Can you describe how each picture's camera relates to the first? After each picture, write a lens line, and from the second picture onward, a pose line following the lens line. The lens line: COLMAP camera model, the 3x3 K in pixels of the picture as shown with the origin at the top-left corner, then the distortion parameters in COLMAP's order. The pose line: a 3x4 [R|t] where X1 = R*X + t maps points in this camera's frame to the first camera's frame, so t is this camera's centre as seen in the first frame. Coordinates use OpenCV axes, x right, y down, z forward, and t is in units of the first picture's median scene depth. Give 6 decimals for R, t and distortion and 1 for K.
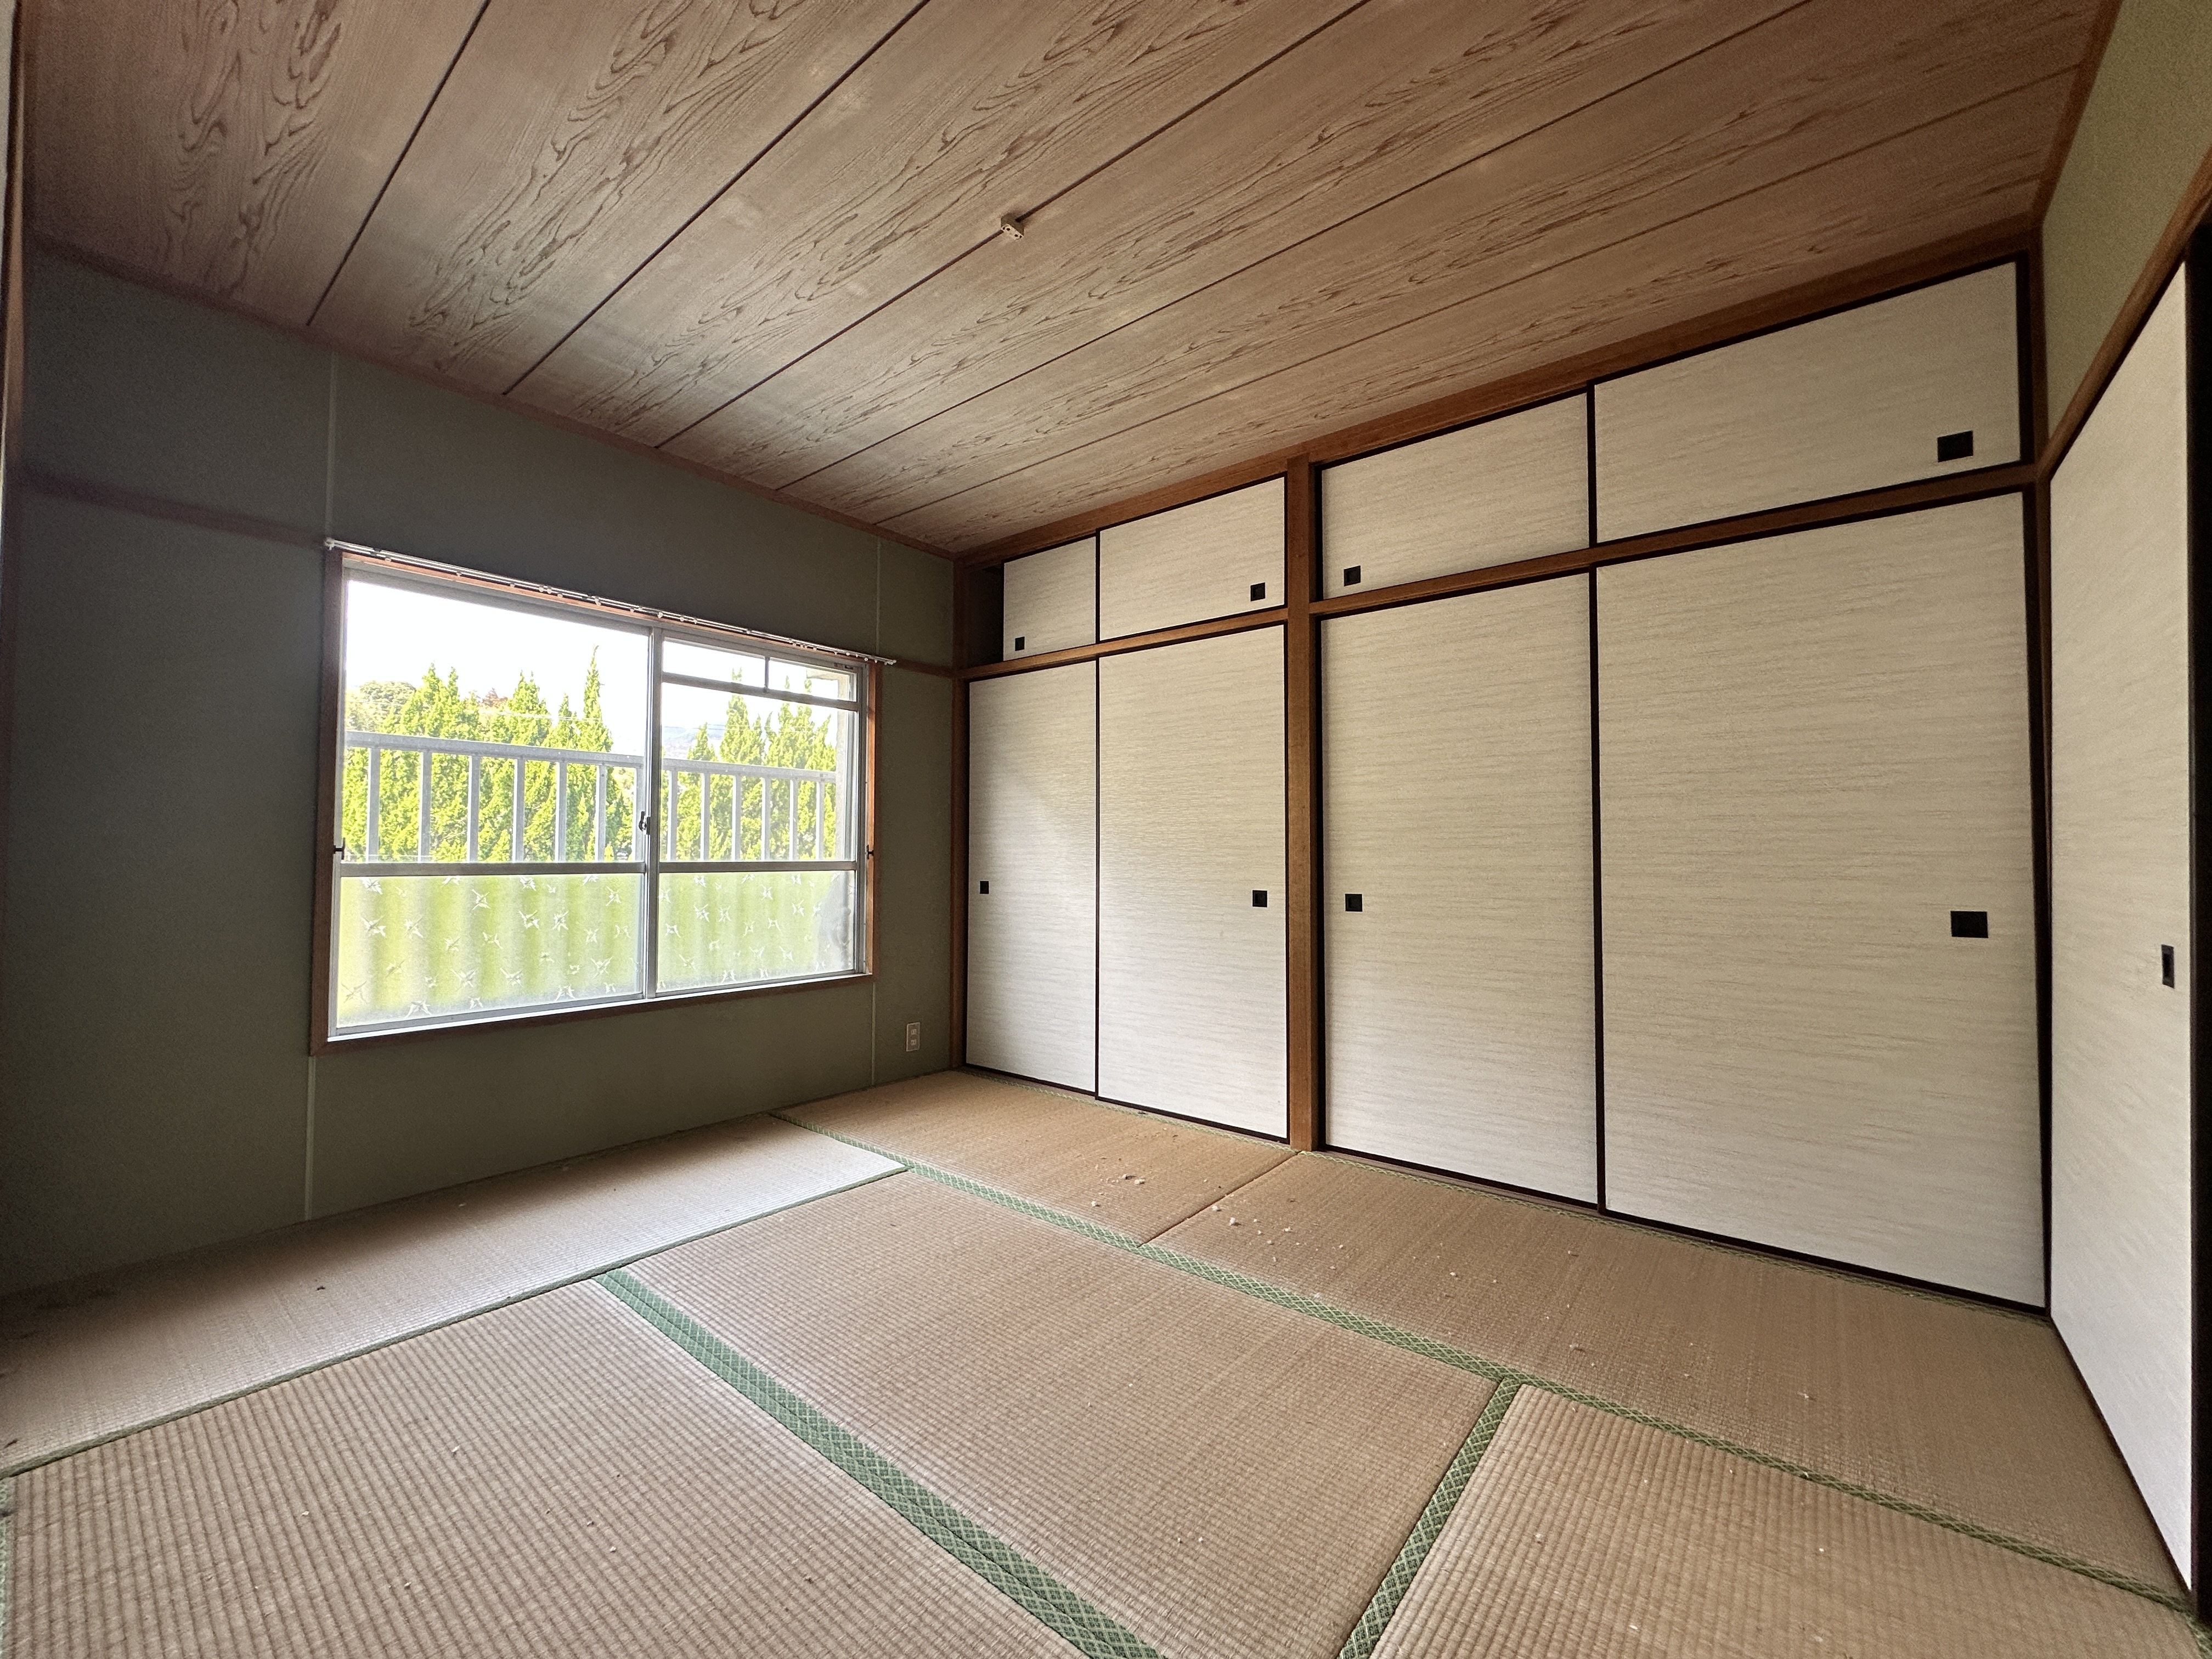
lens RADIAL K [[878.8, 0, 1106.0], [0, 878.8, 829.5], [0, 0, 1]] dist [-0.001127, -0.000020]
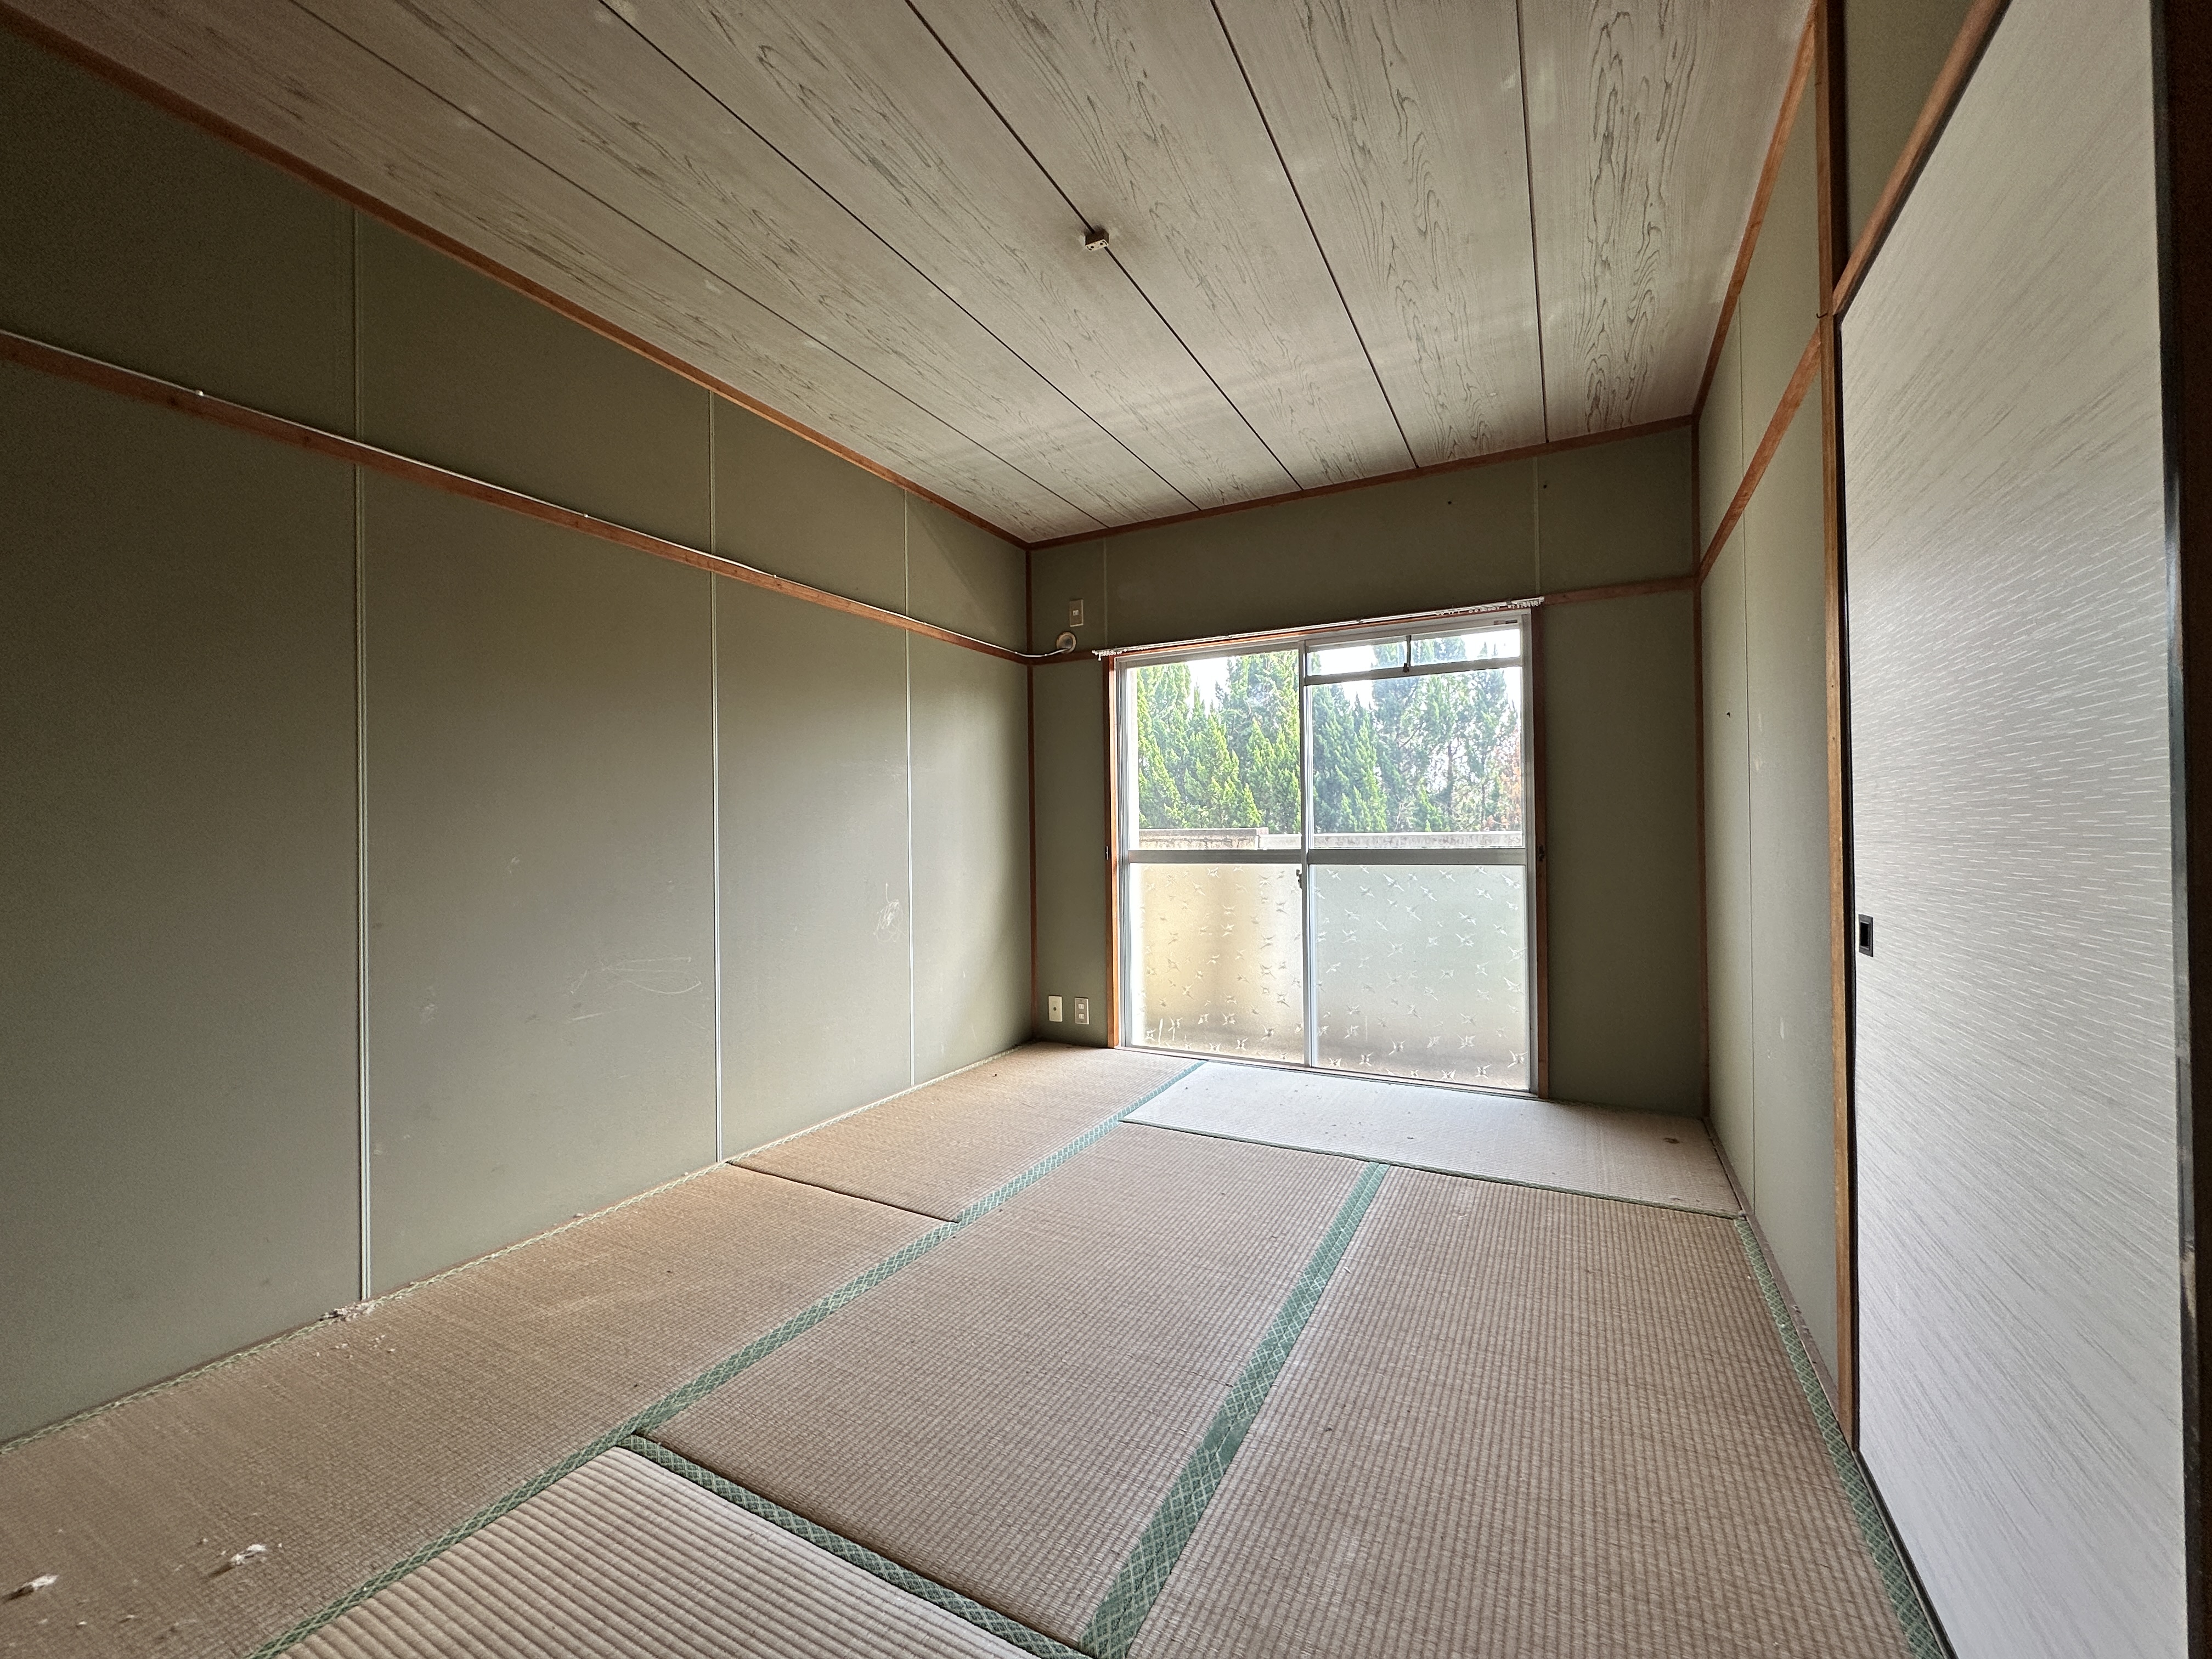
lens RADIAL K [[878.8, 0, 1106.0], [0, 878.8, 829.5], [0, 0, 1]] dist [-0.001127, -0.000020]
pose [[0.192791, -0.018075, -0.981073, 0.539430], [0.041054, 0.999103, -0.010340, 0.010086], [0.980381, -0.038283, 0.193360, 0.532088]]
